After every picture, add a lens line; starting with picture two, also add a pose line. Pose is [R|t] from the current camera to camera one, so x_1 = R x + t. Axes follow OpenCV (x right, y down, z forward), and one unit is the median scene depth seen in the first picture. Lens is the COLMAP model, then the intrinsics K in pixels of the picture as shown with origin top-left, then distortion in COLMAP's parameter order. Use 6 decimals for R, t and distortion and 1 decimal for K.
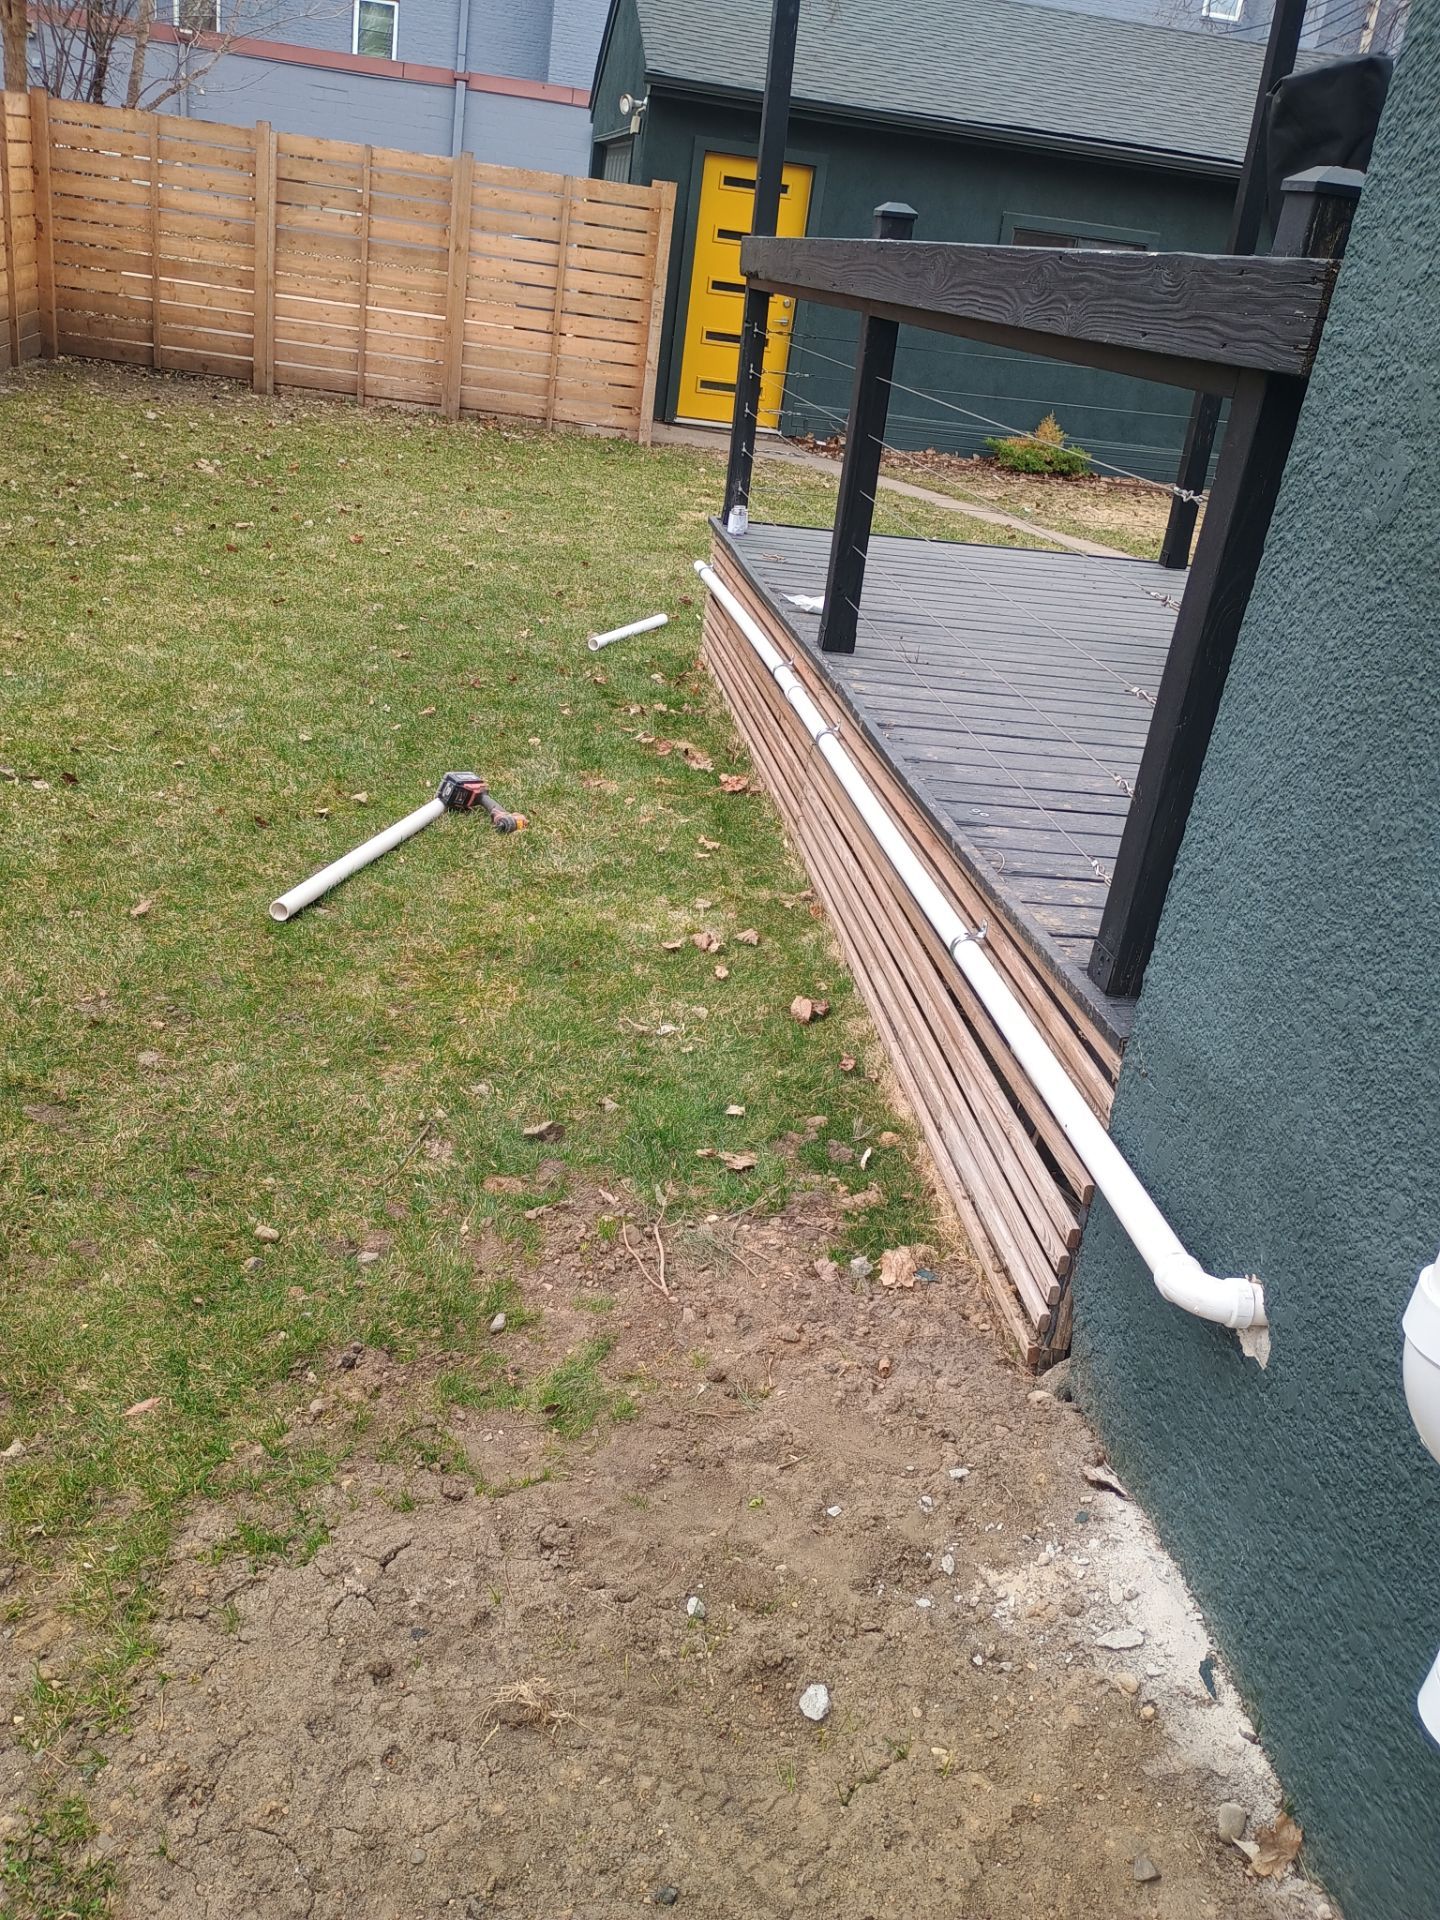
lens RADIAL K [[1640.9, 0, 720.0], [0, 1640.9, 960.0], [0, 0, 1]] dist [0.076040, -0.087574]
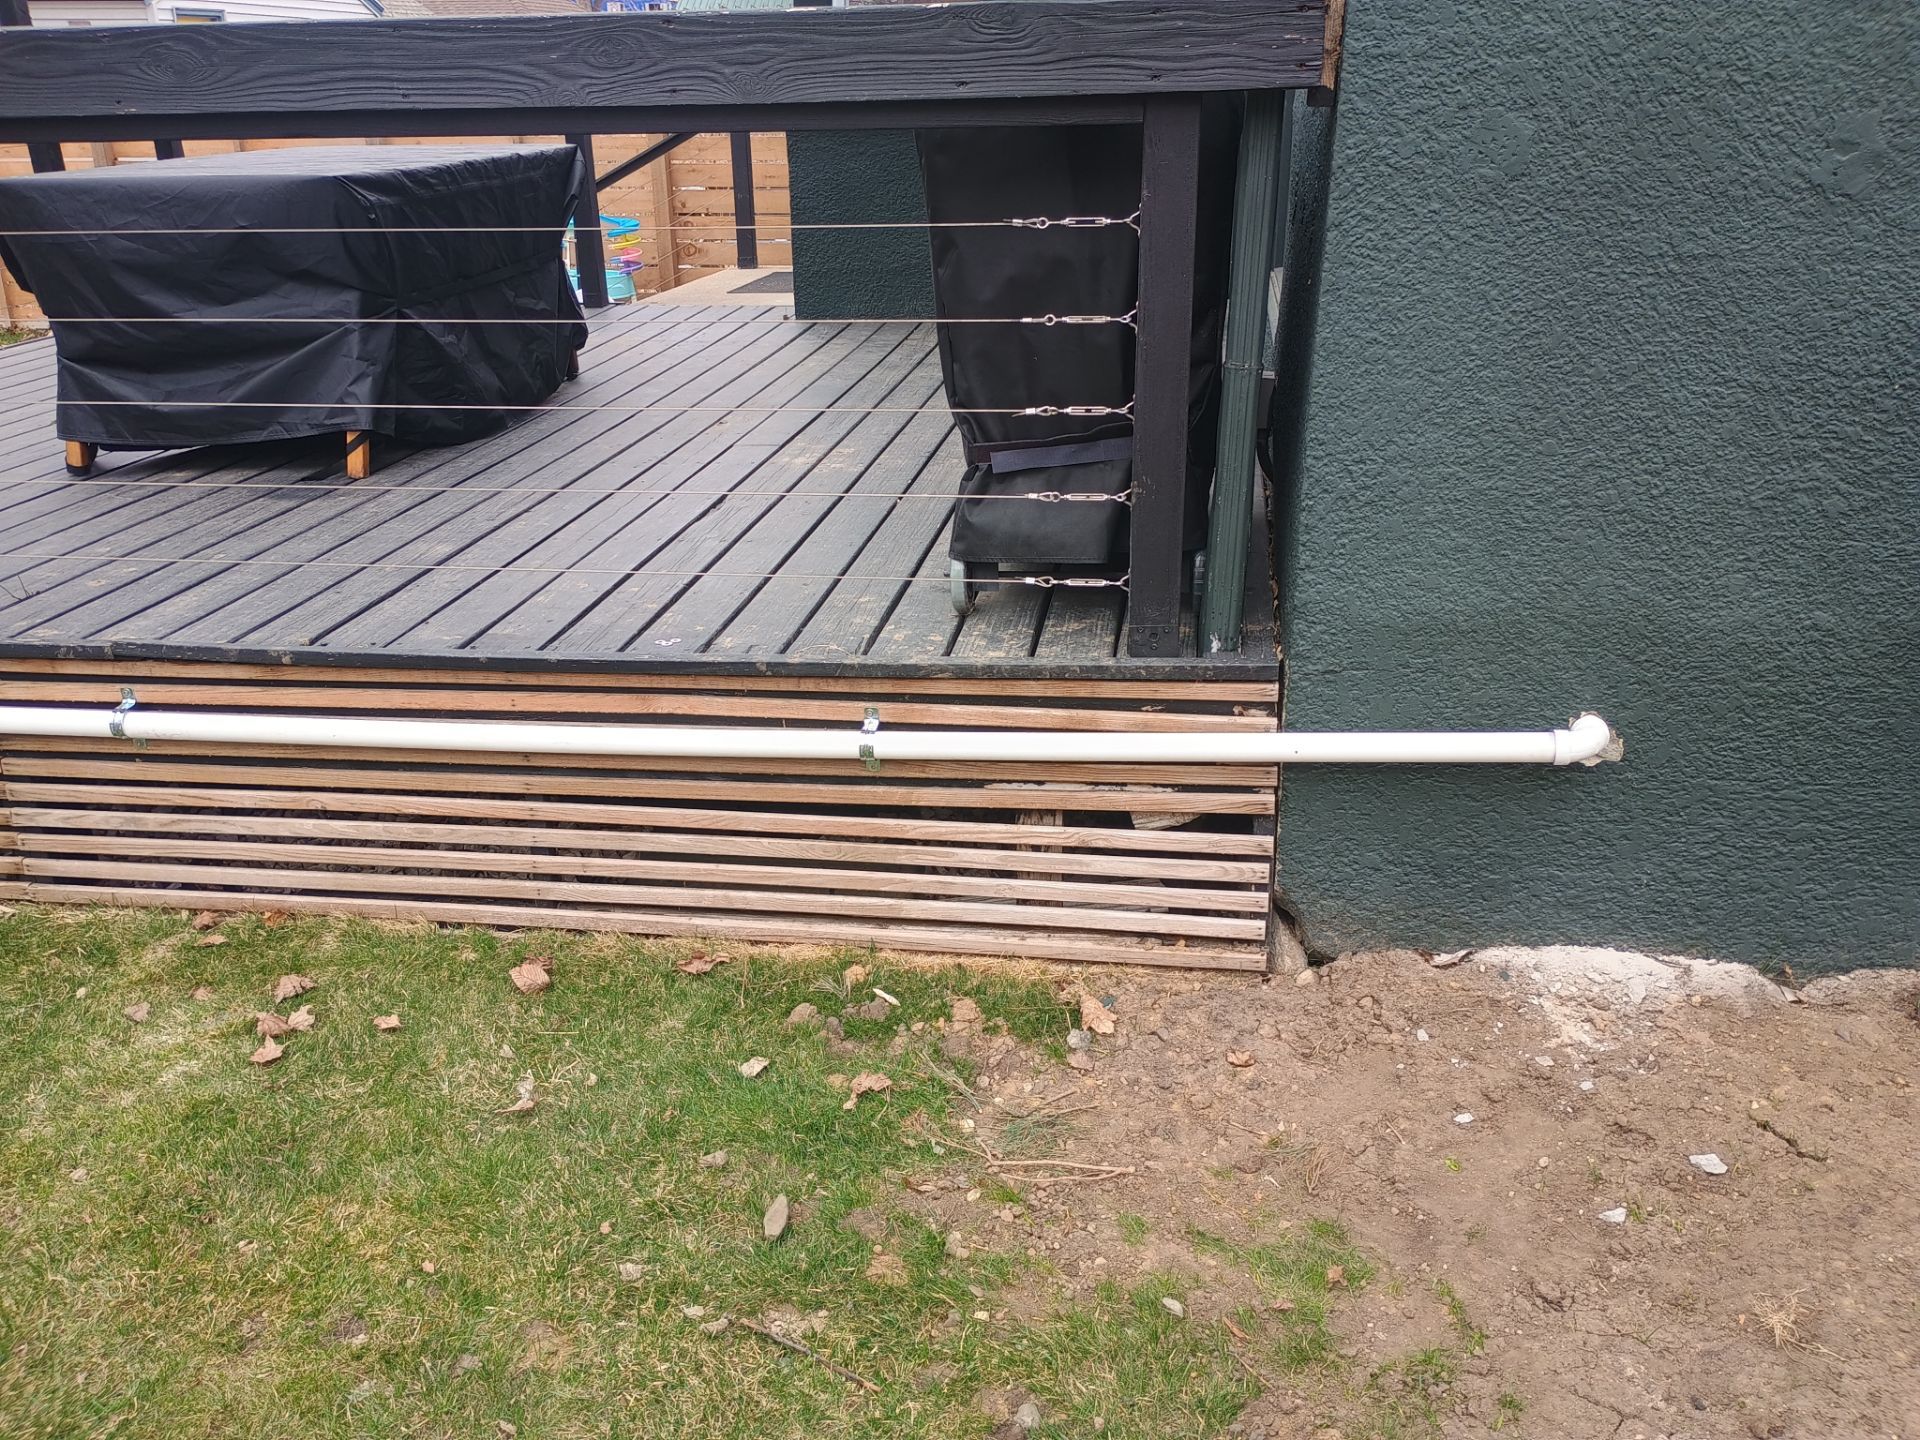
lens RADIAL K [[1640.9, 0, 960.0], [0, 1640.9, 720.0], [0, 0, 1]] dist [0.076040, -0.087574]
pose [[0.272040, -0.470510, 0.839413, -0.456022], [0.430693, 0.839596, 0.331032, -0.225758], [-0.860522, 0.271475, 0.431049, 0.393914]]
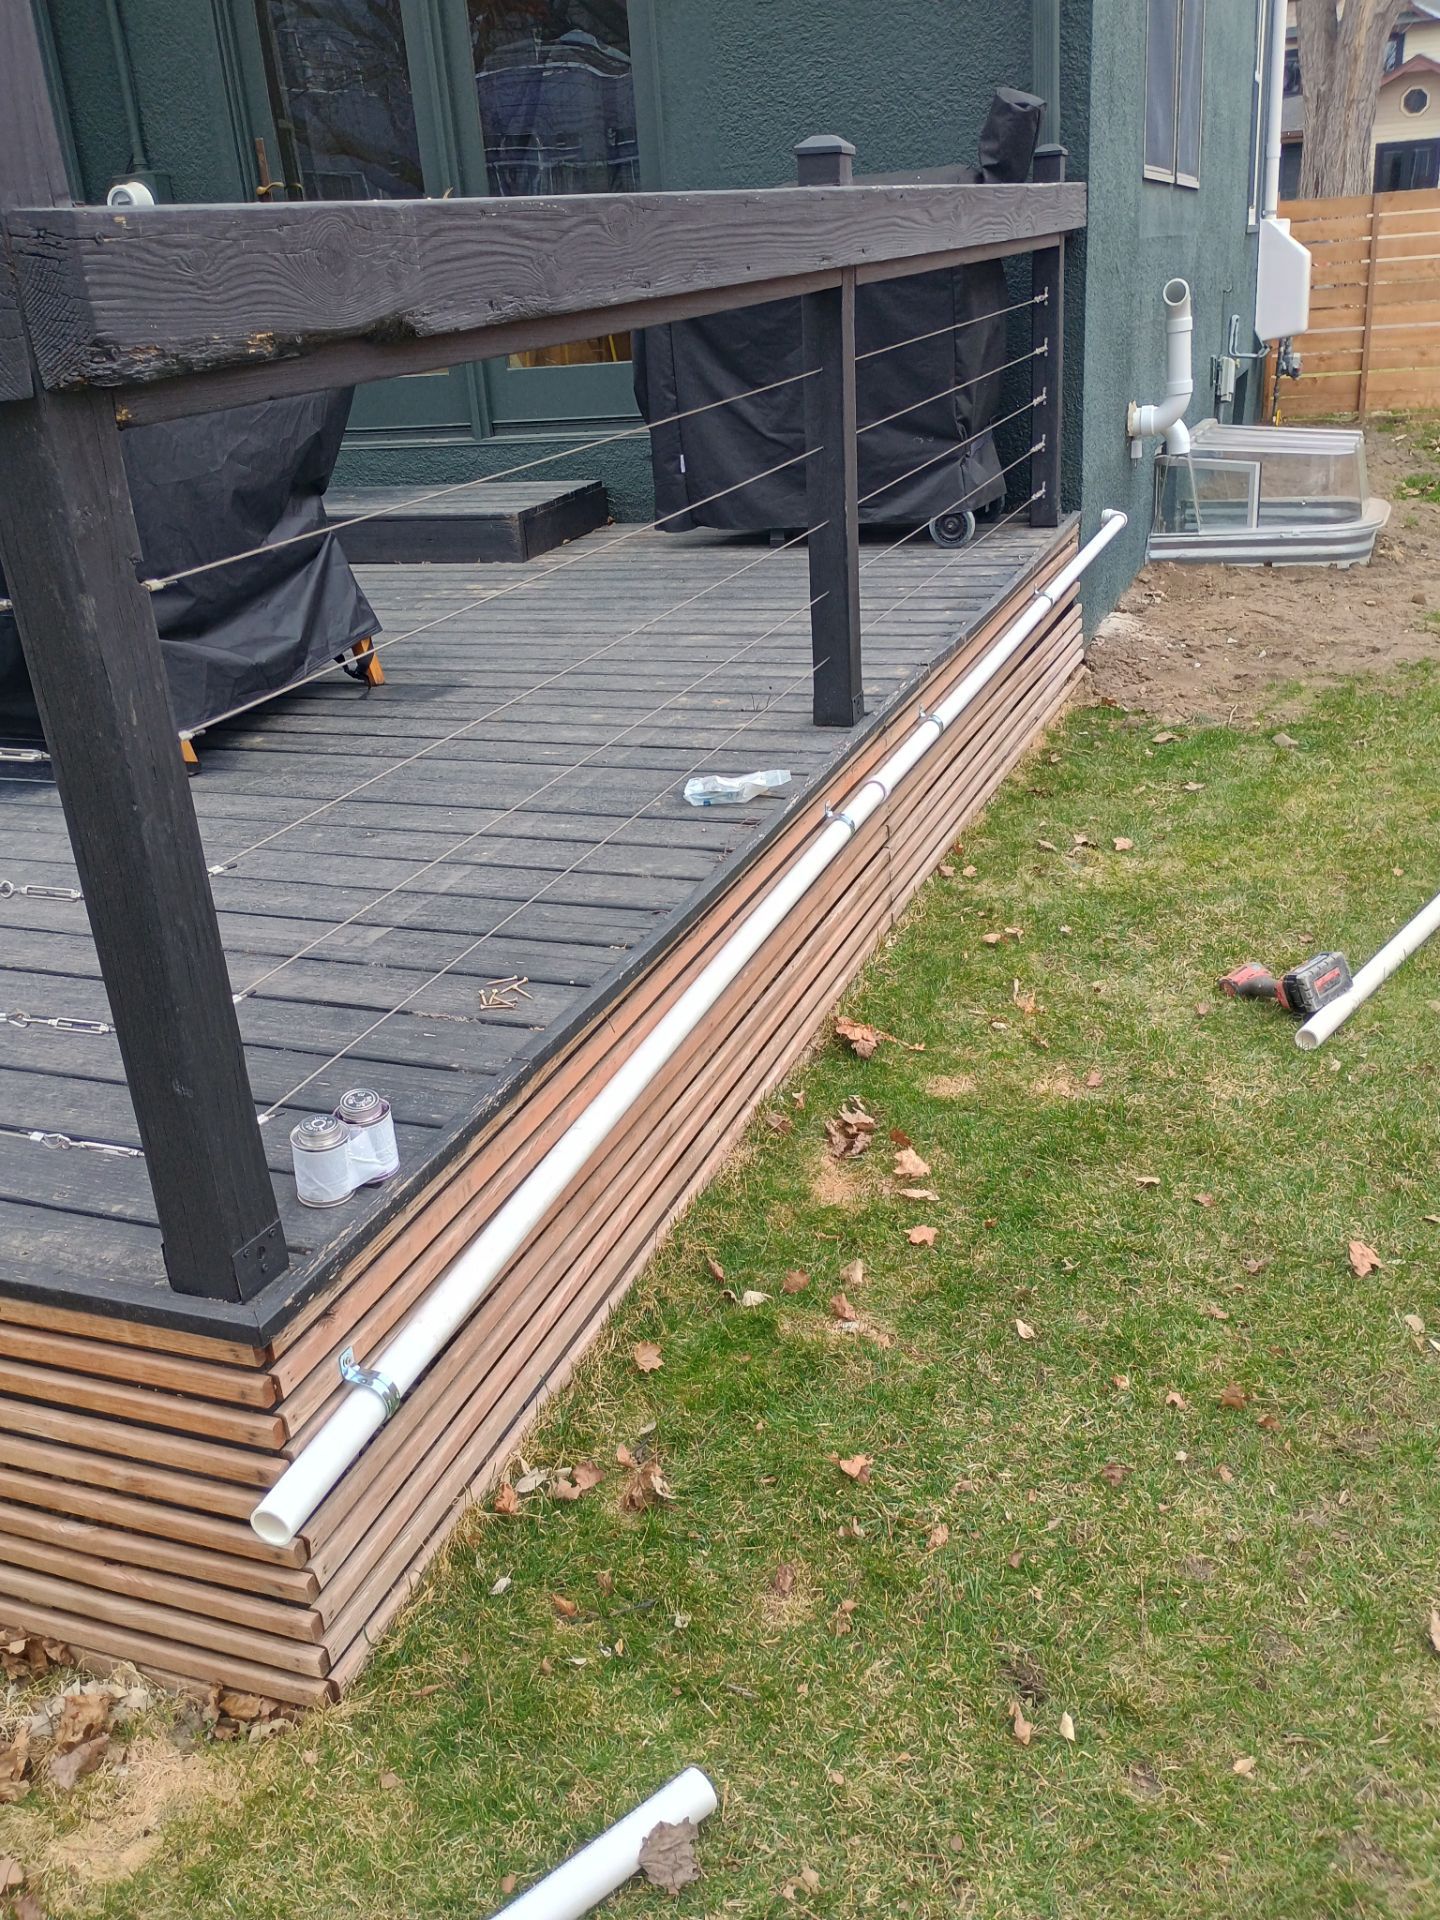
lens RADIAL K [[1640.9, 0, 720.0], [0, 1640.9, 960.0], [0, 0, 1]] dist [0.076040, -0.087574]
pose [[-0.878549, -0.245087, 0.409979, -0.250848], [0.155484, 0.664834, 0.730630, -0.765143], [-0.451636, 0.705640, -0.545982, 1.695089]]
